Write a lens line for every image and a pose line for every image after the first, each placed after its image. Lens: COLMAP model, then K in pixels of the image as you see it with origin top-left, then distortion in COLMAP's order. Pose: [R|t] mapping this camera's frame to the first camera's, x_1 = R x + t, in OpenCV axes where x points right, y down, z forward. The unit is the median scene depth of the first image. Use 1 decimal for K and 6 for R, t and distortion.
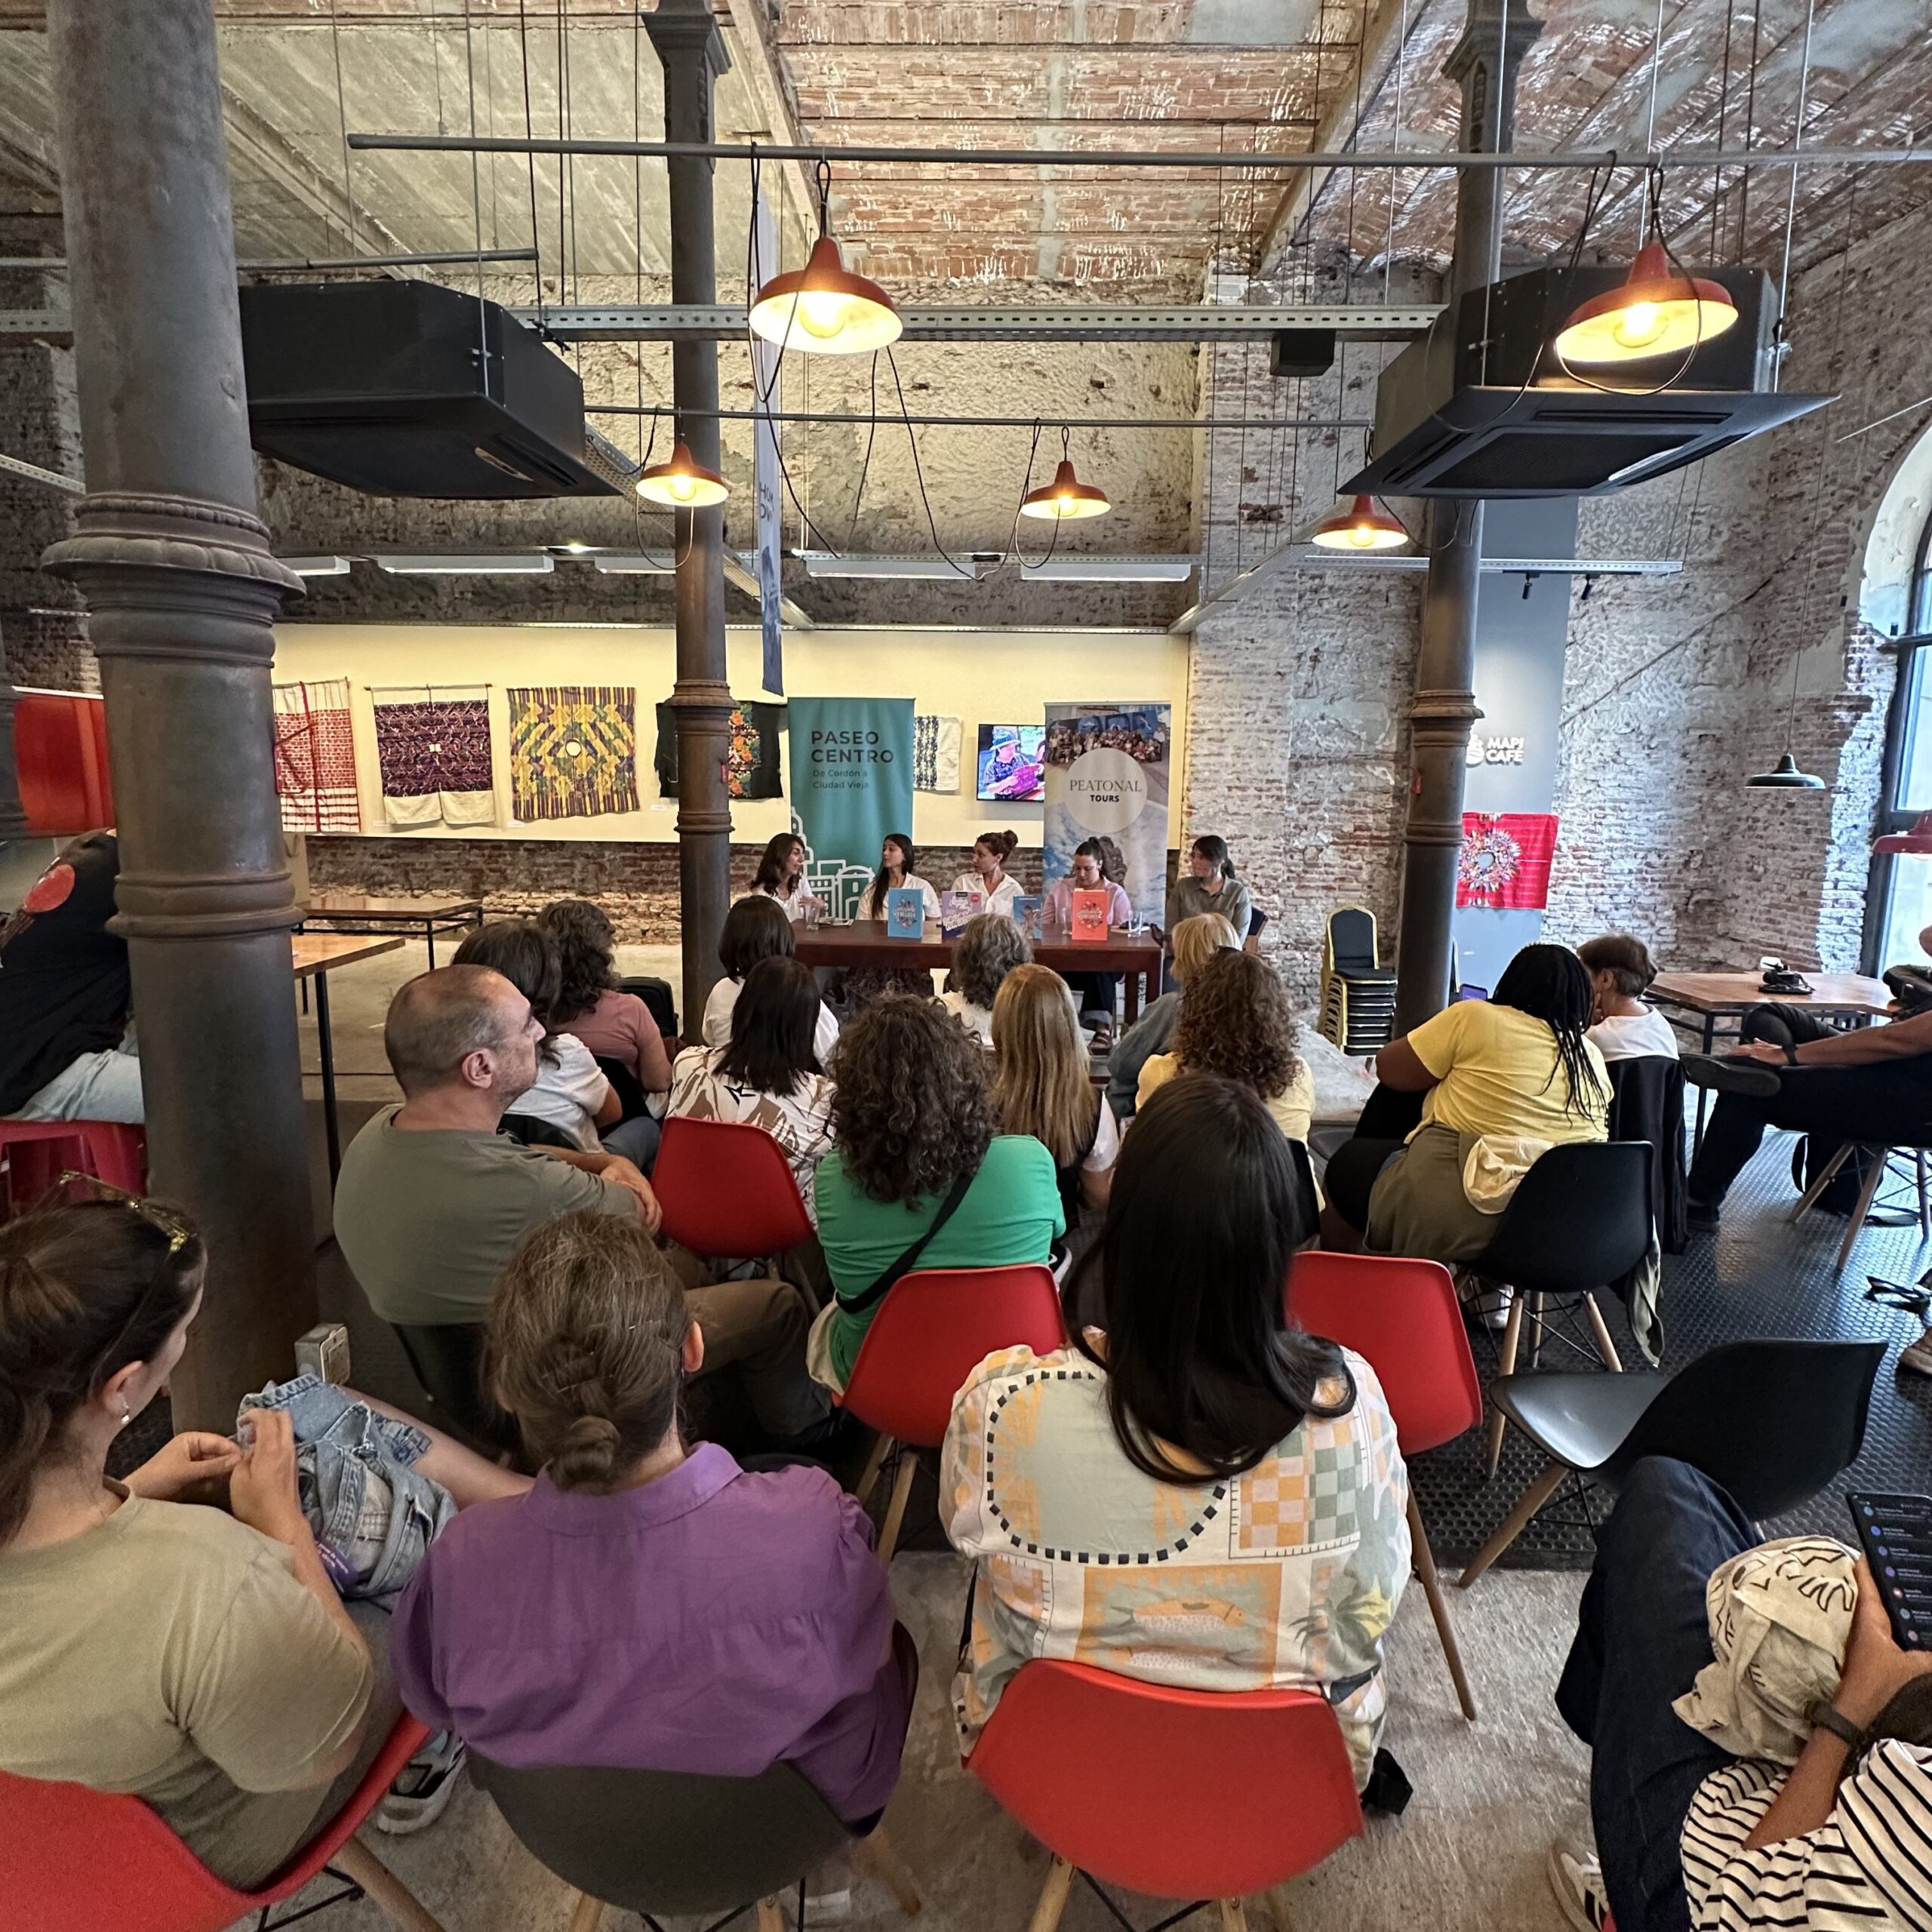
lens RADIAL K [[1012.1, 0, 960.8], [0, 1012.1, 925.2], [0, 0, 1]] dist [-0.002225, 0.000236]
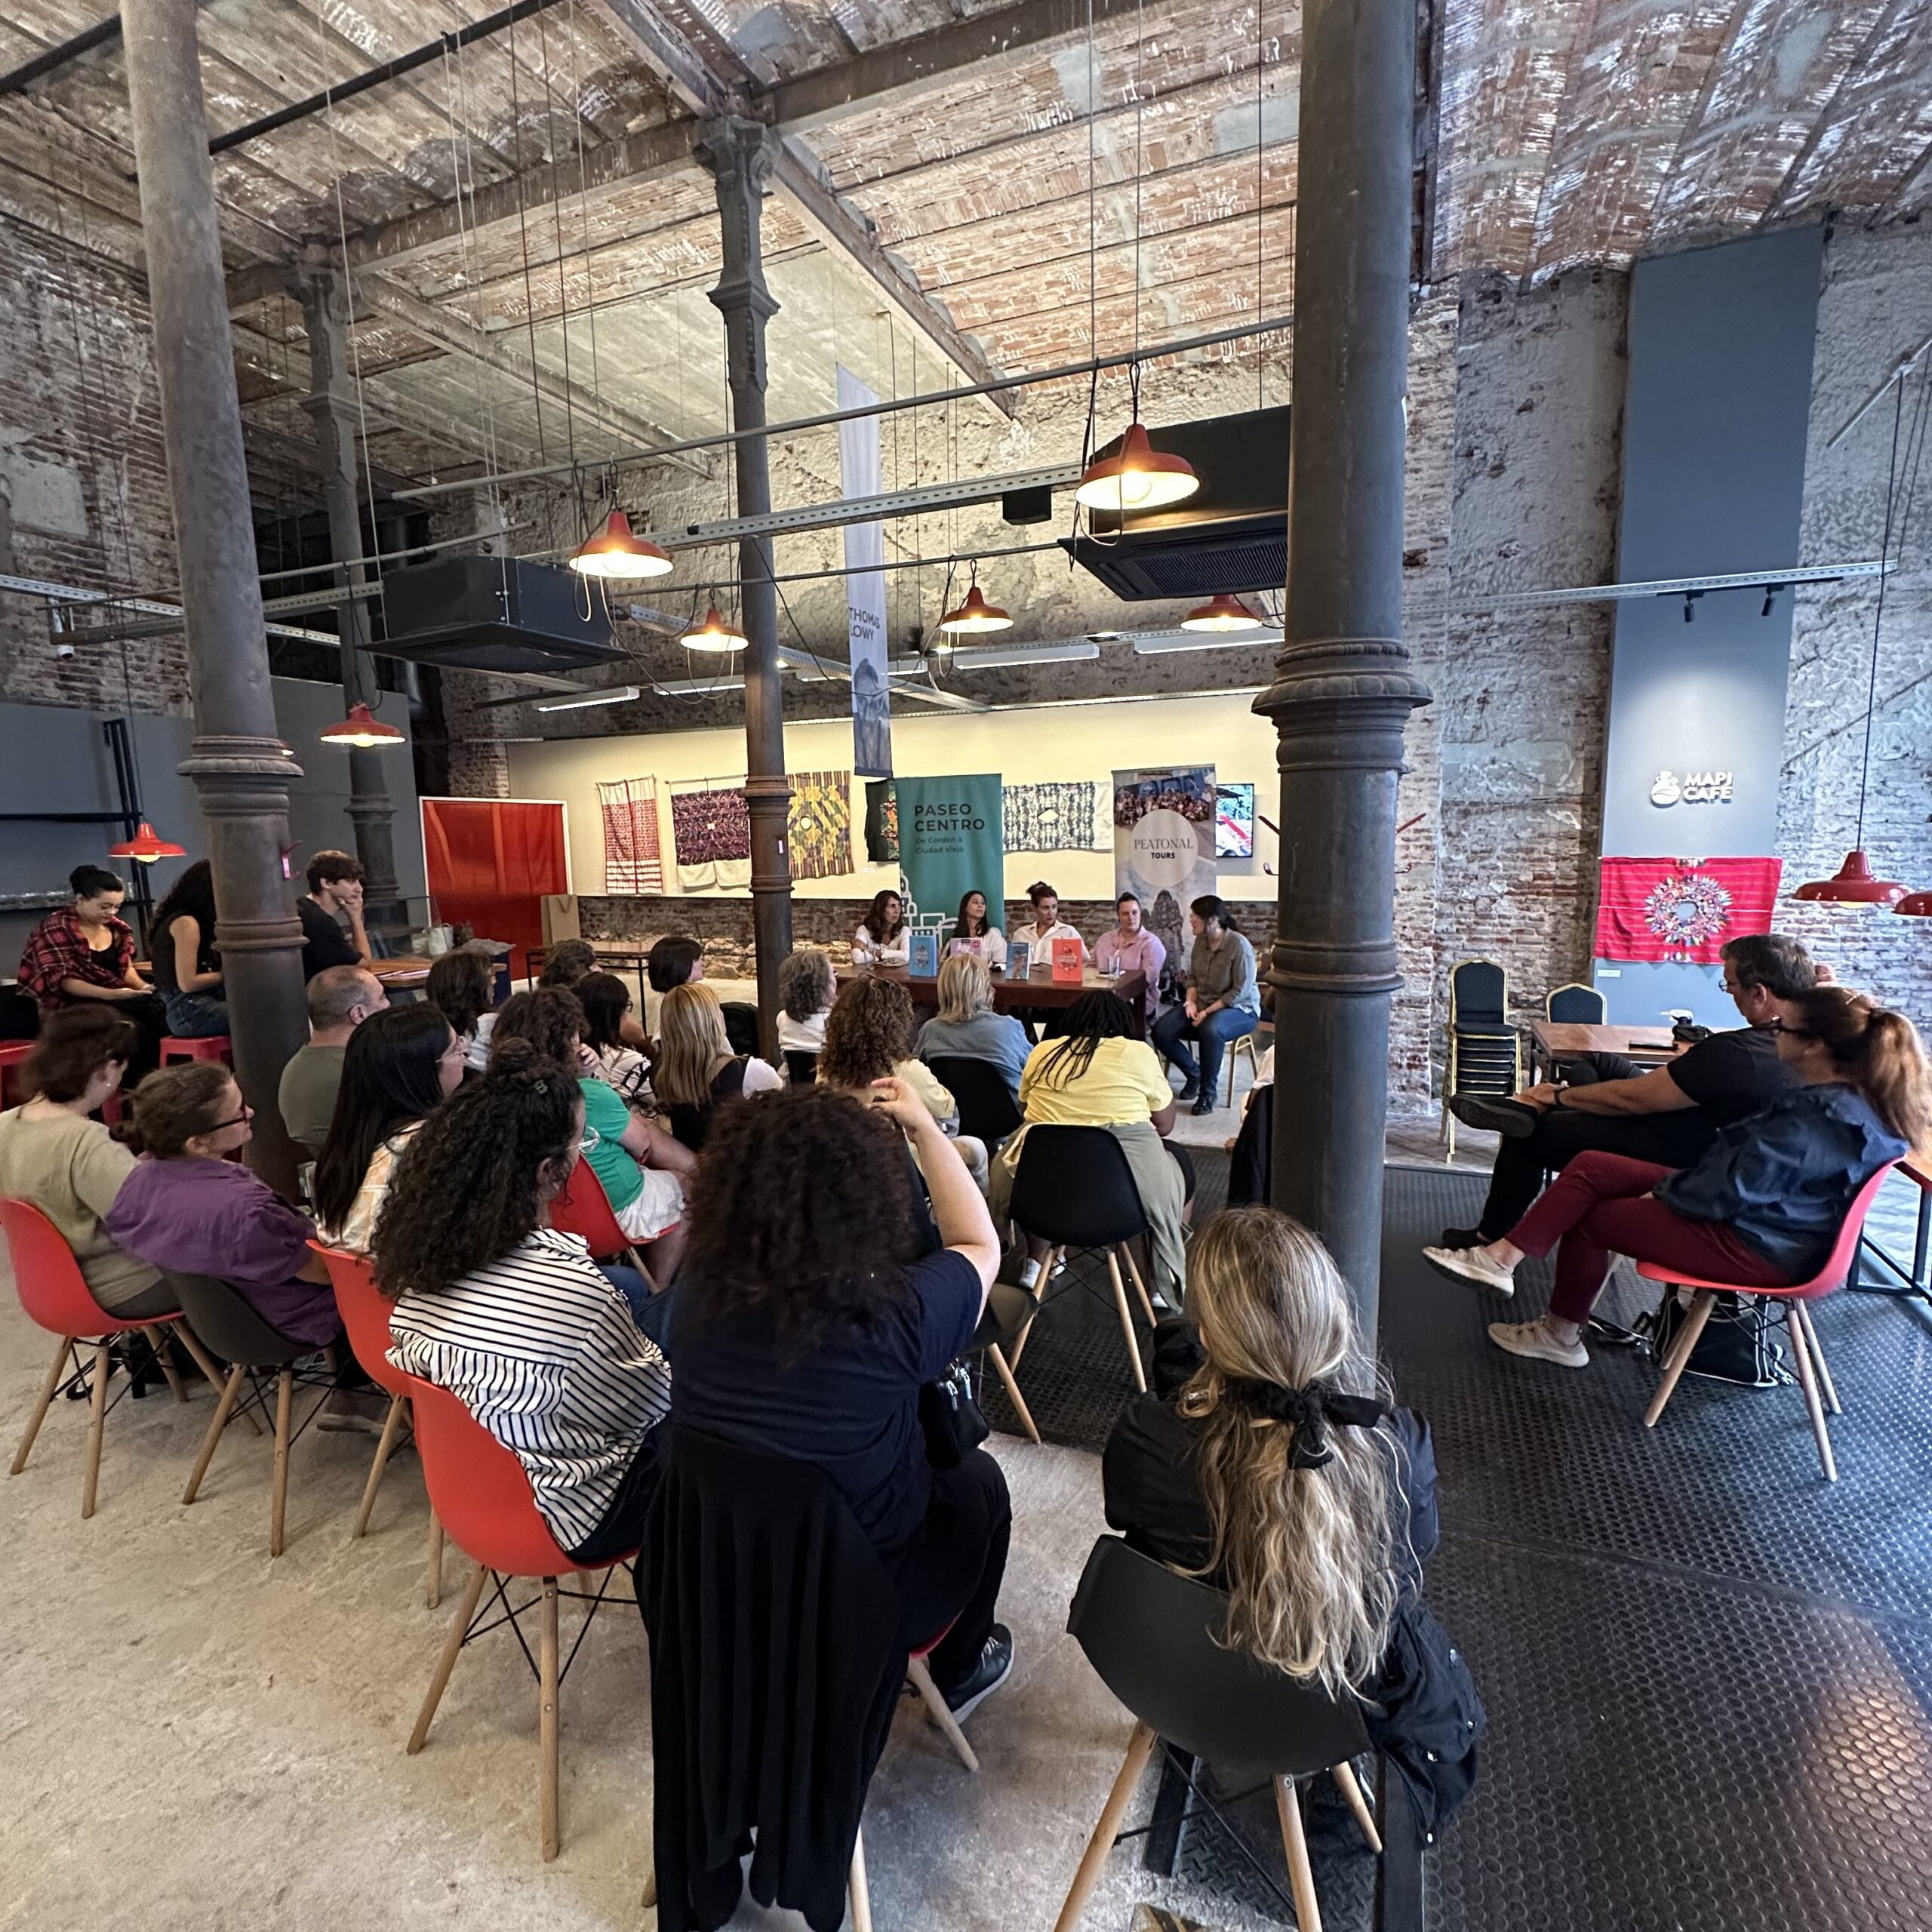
lens RADIAL K [[1012.1, 0, 971.5], [0, 1012.1, 980.7], [0, 0, 1]] dist [-0.002225, 0.000236]
pose [[0.931614, 0.019752, -0.362913, 0.254155], [-0.019211, 0.999802, 0.005101, 0.005815], [0.362942, 0.002220, 0.931809, -0.065888]]
